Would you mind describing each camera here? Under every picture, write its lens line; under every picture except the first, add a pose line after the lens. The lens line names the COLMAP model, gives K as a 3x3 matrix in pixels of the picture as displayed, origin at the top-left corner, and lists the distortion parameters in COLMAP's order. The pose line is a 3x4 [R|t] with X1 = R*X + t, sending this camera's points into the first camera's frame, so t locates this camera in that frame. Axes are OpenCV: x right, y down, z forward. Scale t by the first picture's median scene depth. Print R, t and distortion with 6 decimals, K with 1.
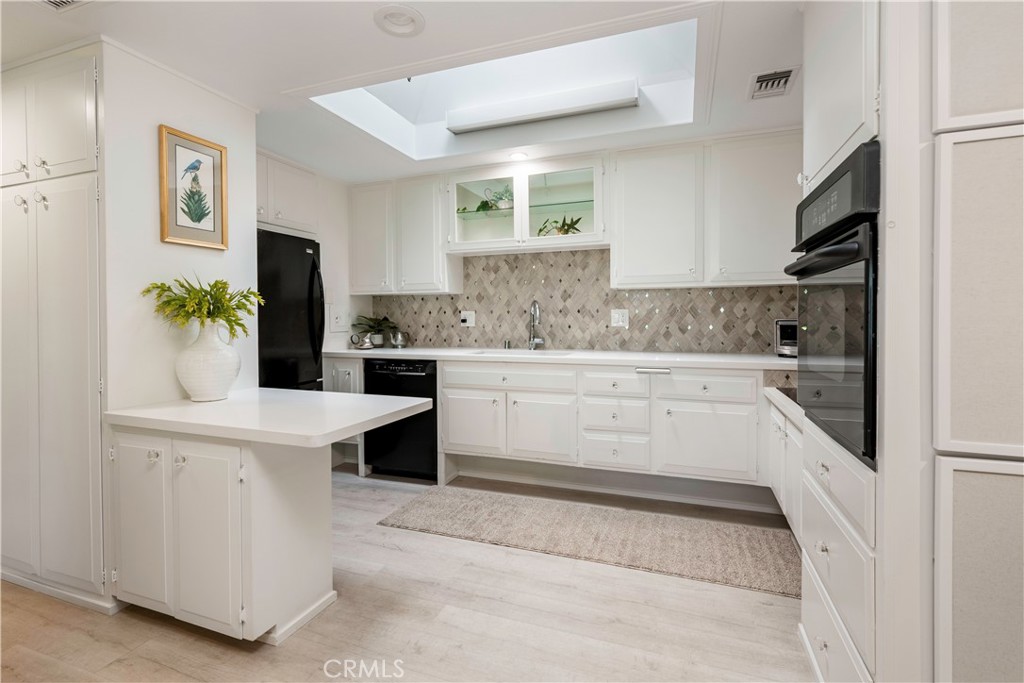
lens RADIAL K [[460.0, 0, 517.7], [0, 460.0, 316.3], [0, 0, 1]] dist [0.002552, 0.000280]
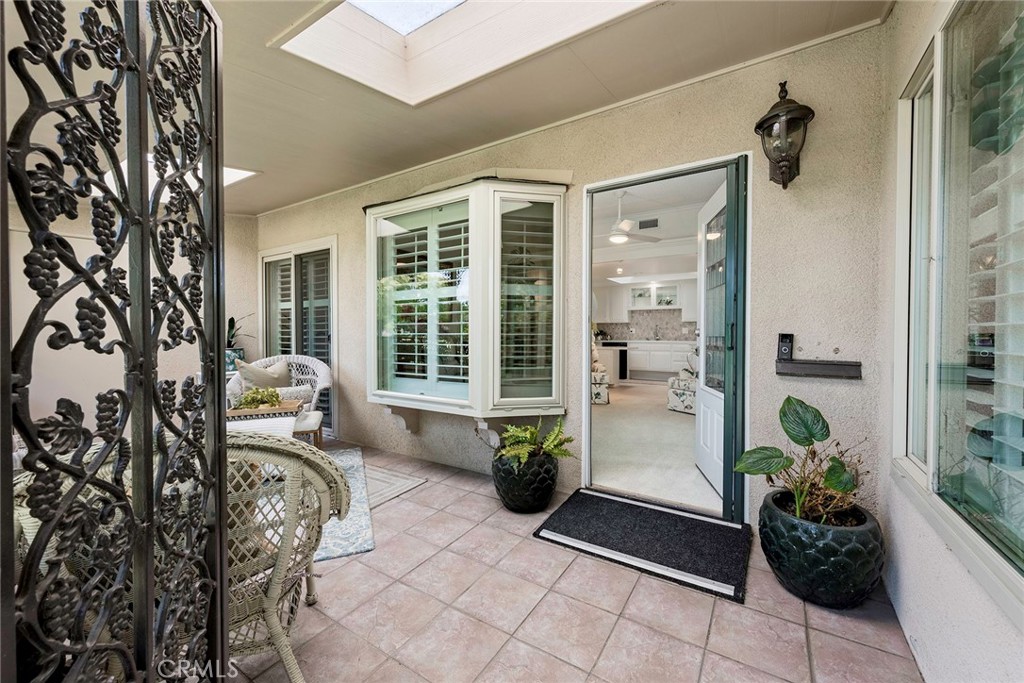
lens RADIAL K [[413.8, 0, 510.9], [0, 413.8, 333.7], [0, 0, 1]] dist [-0.001069, -0.000168]
pose [[0.974374, 0.008346, -0.224779, -0.304873], [-0.008416, 0.999964, 0.000645, 0.032020], [0.224776, 0.001263, 0.974410, -2.023071]]
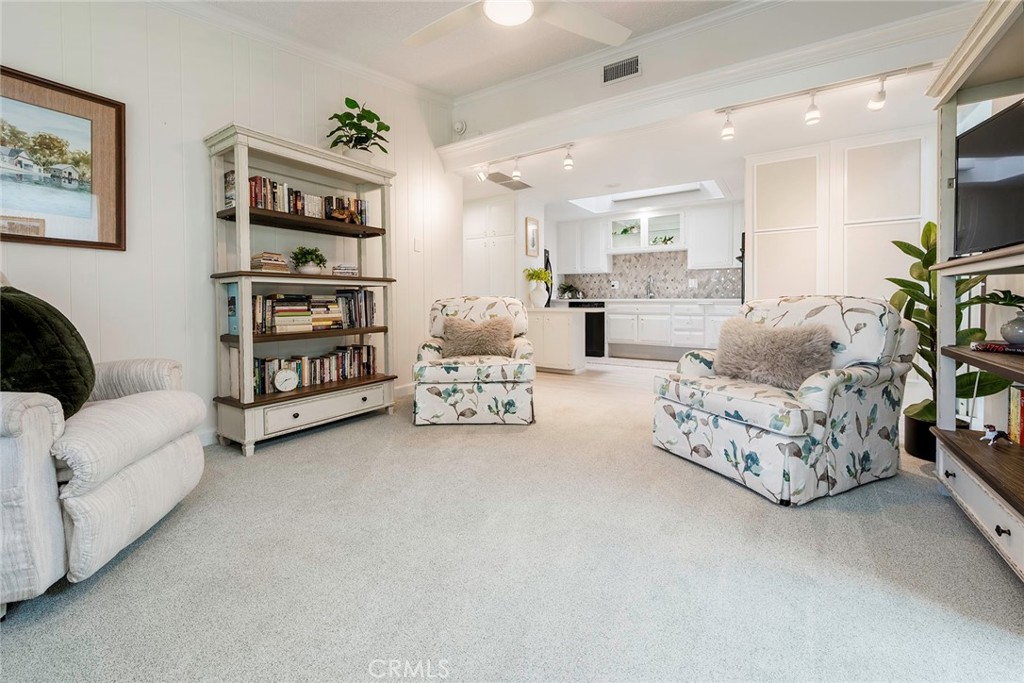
lens RADIAL K [[411.9, 0, 509.7], [0, 411.9, 299.8], [0, 0, 1]] dist [-0.000523, -0.000052]
pose [[0.969575, 0.005159, -0.244741, -0.124692], [-0.004085, 0.999980, 0.004896, 0.071568], [0.244761, -0.003747, 0.969576, -0.994399]]
